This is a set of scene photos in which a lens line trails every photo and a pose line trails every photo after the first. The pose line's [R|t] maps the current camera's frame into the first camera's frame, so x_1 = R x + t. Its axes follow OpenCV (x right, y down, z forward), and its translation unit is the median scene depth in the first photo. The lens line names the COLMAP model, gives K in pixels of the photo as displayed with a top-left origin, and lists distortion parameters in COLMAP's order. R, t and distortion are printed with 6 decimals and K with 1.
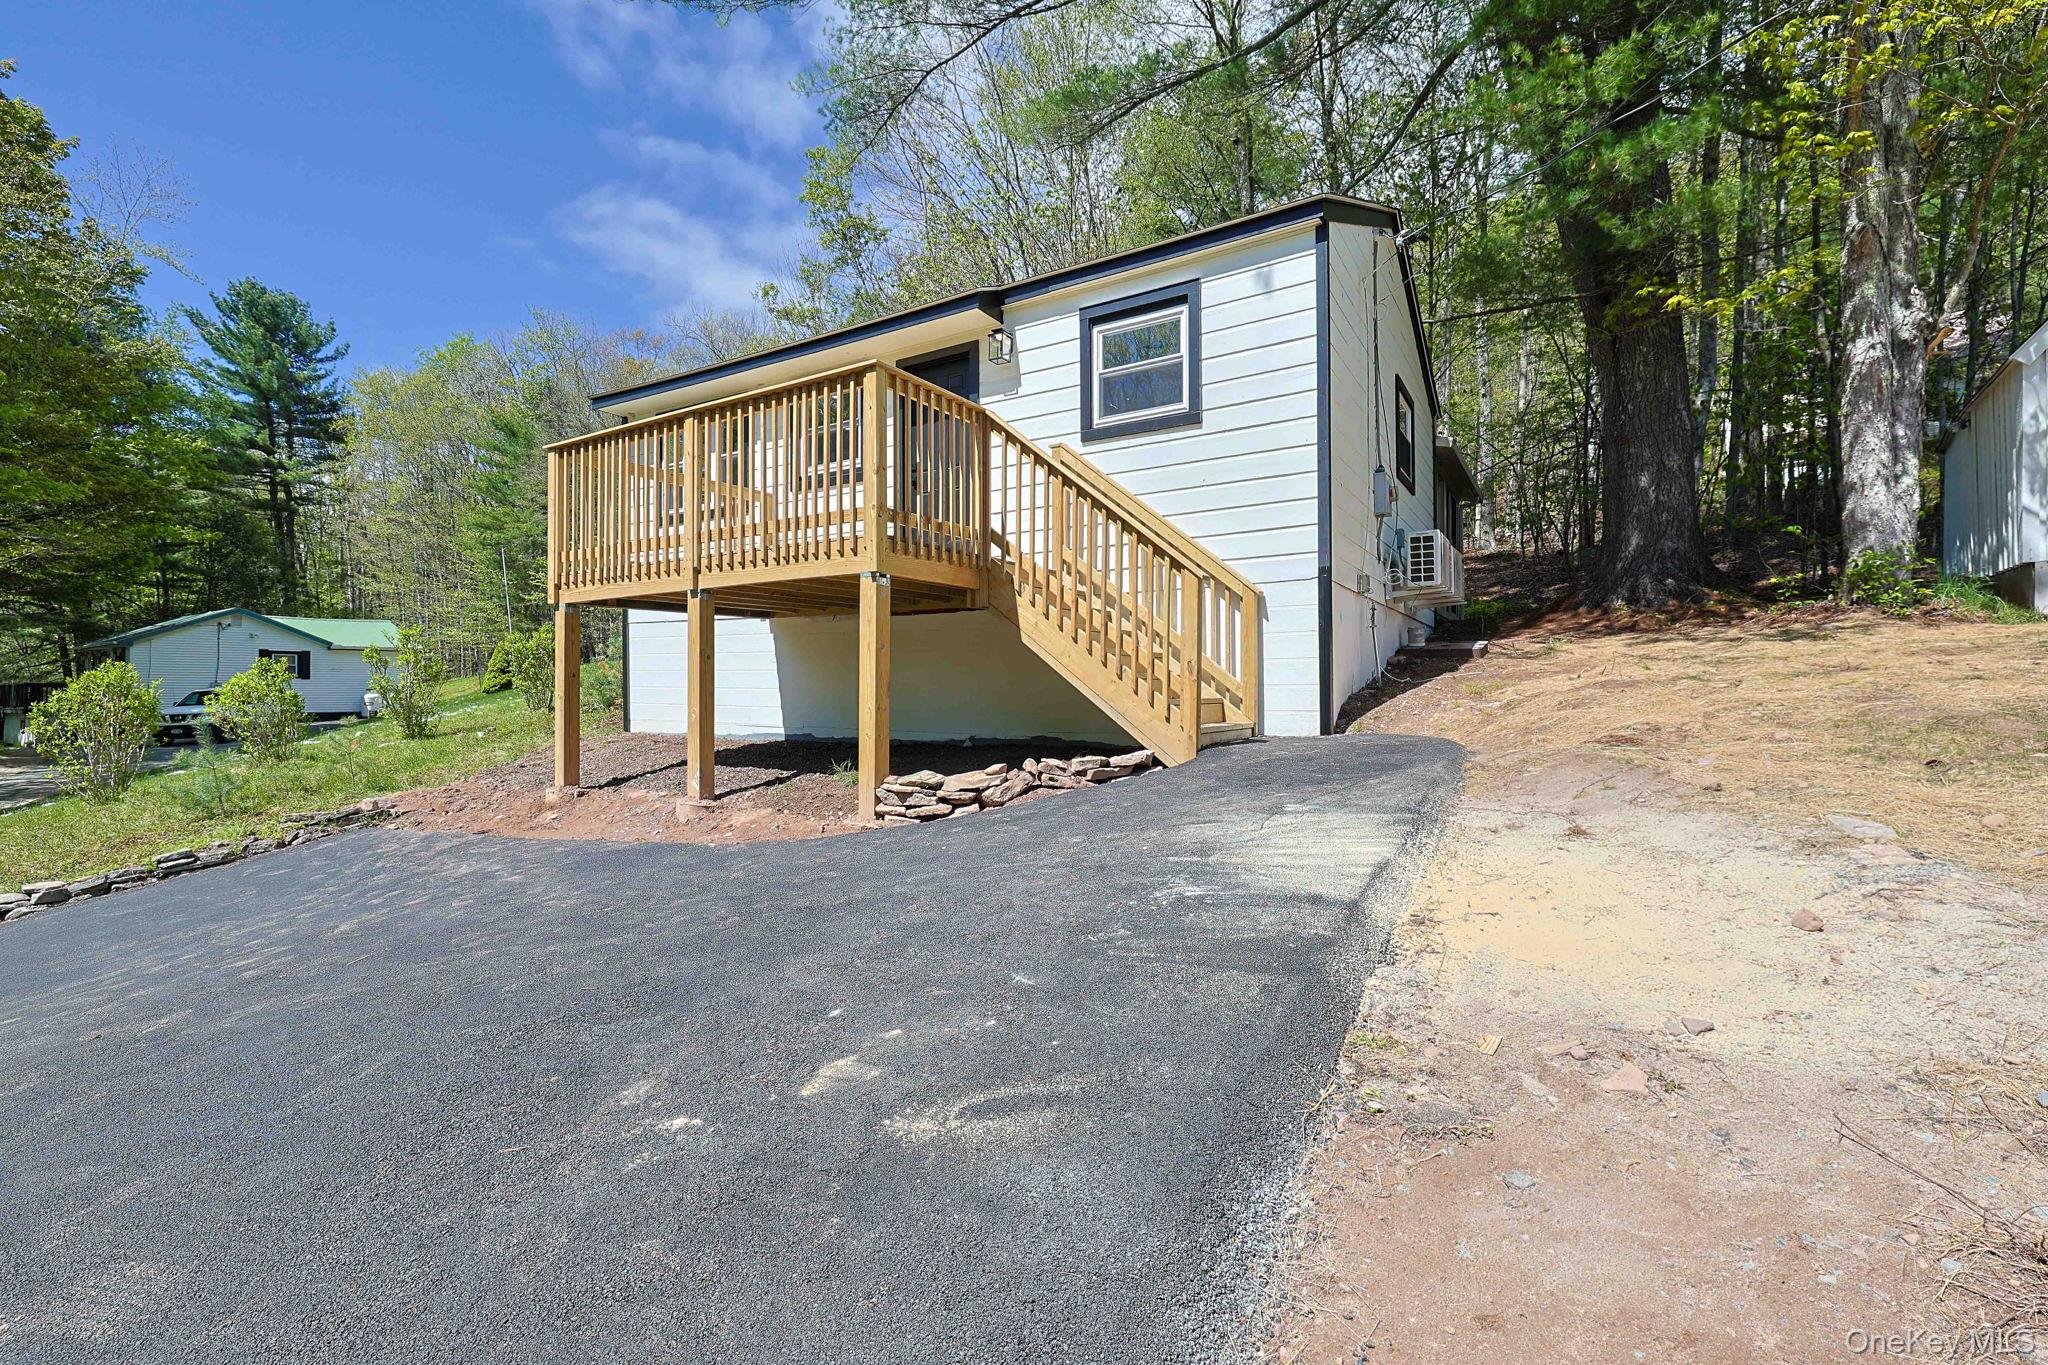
lens RADIAL K [[907.1, 0, 1023.8], [0, 907.1, 679.8], [0, 0, 1]] dist [-0.001460, -0.000500]
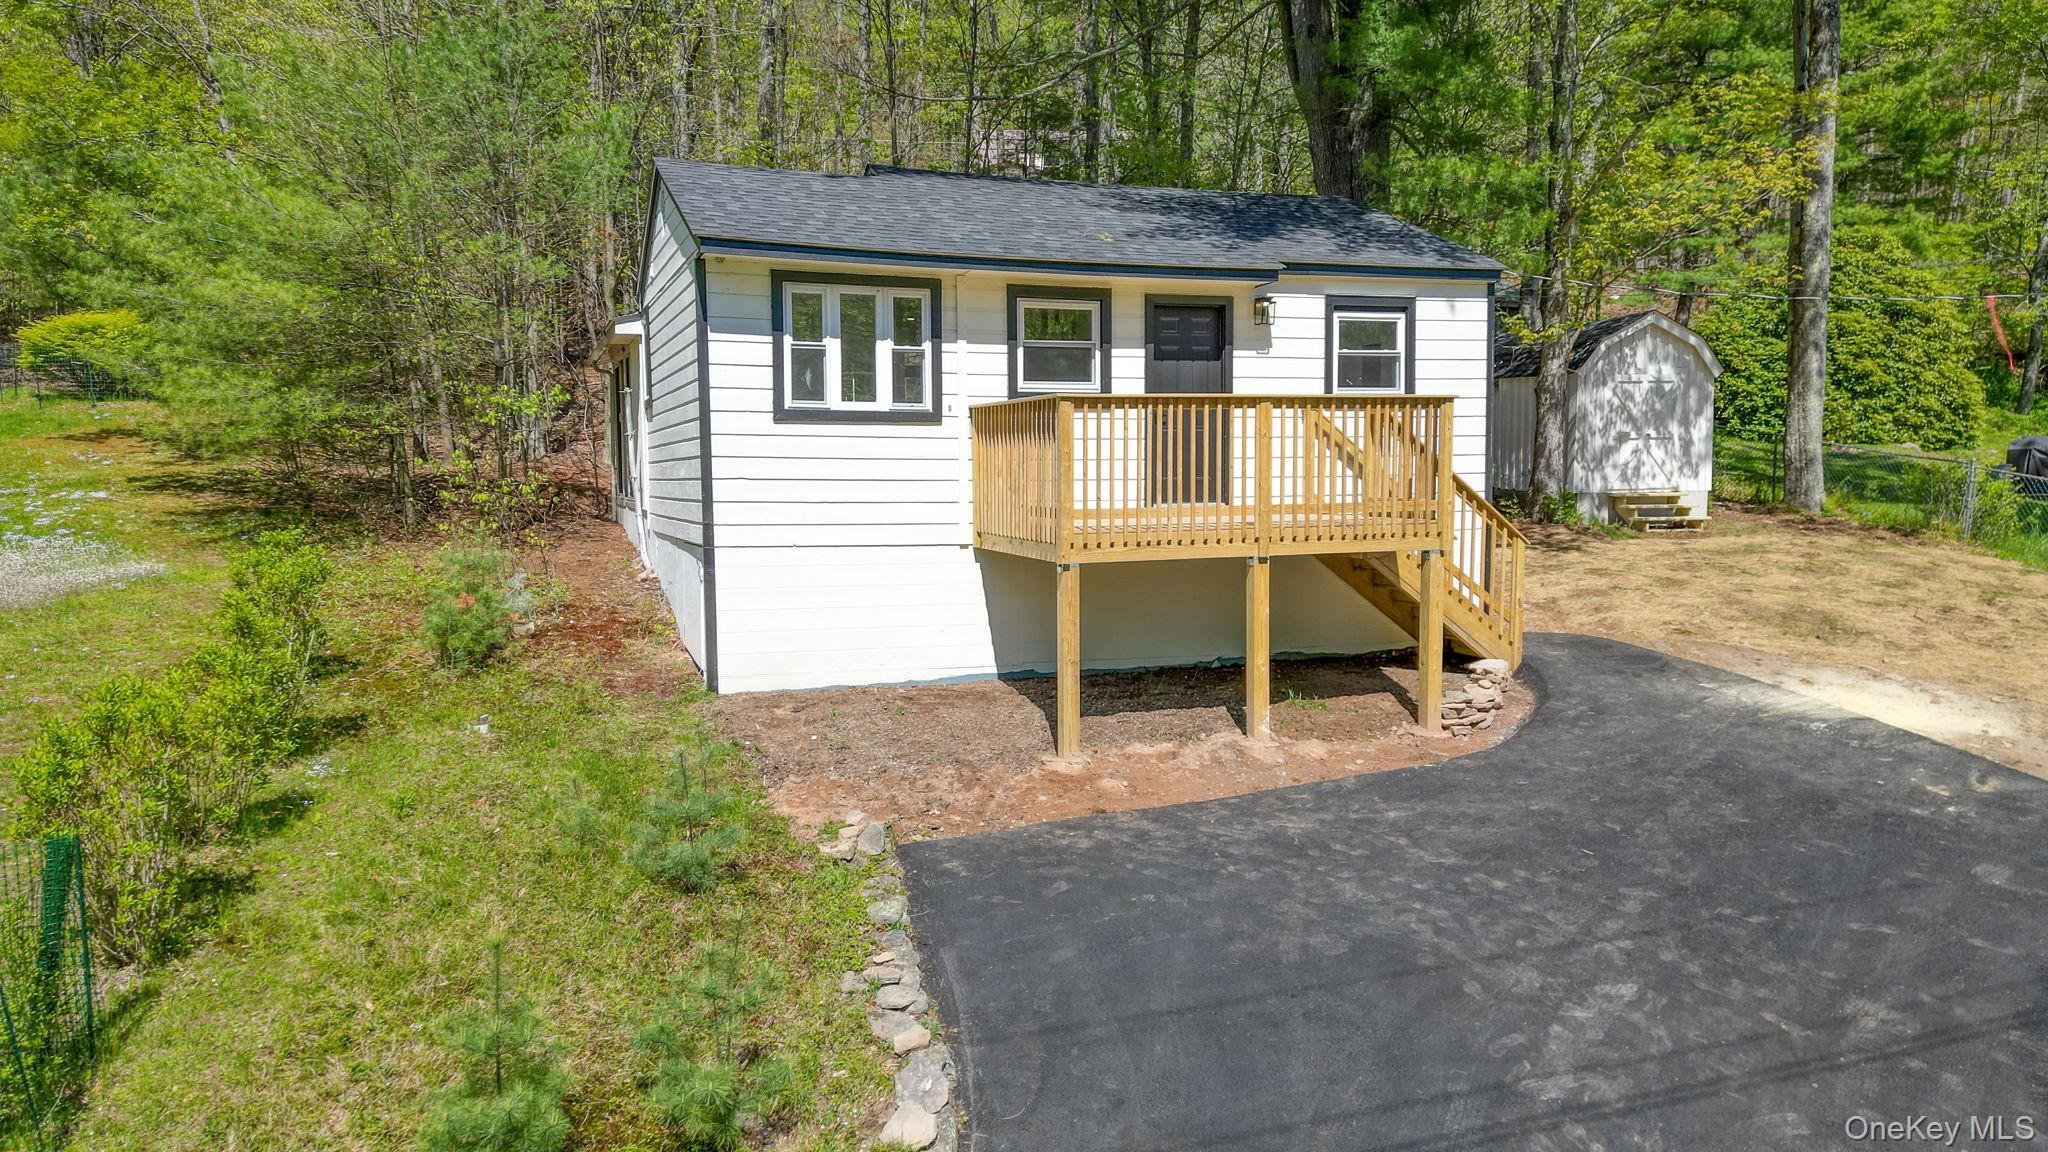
lens RADIAL K [[1421.0, 0, 1018.7], [0, 1421.0, 578.5], [0, 0, 1]] dist [0.058473, -0.043960]
pose [[0.628771, -0.060183, 0.775258, -1.784576], [-0.002780, 0.996820, 0.079638, -0.196596], [-0.777585, -0.052229, 0.626604, 0.125332]]
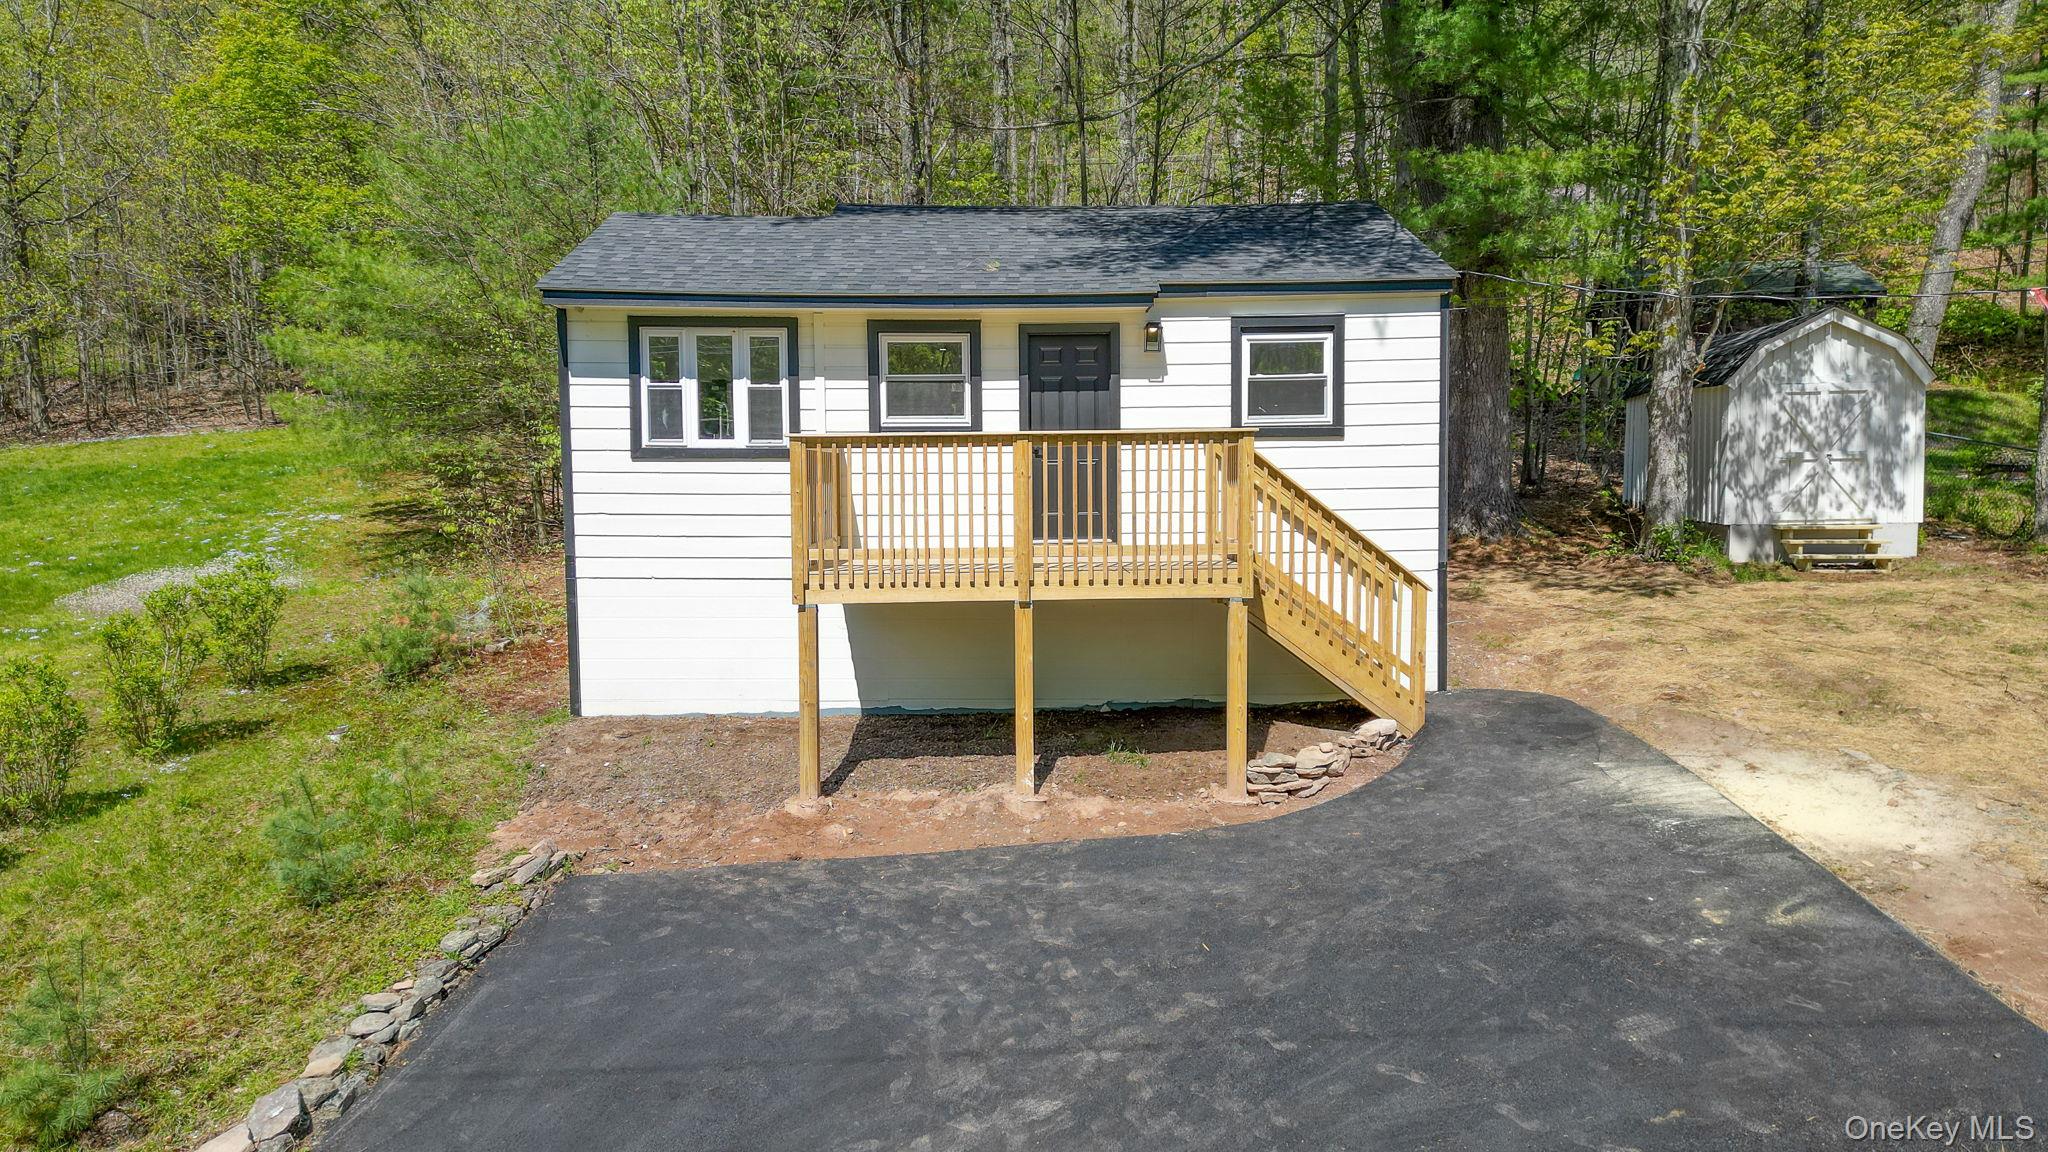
lens RADIAL K [[1421.0, 0, 1026.8], [0, 1421.0, 566.6], [0, 0, 1]] dist [0.058473, -0.043960]
pose [[0.843924, -0.034822, 0.535332, -1.165619], [-0.000099, 0.997881, 0.065065, -0.230618], [-0.536463, -0.054963, 0.842132, -0.373247]]
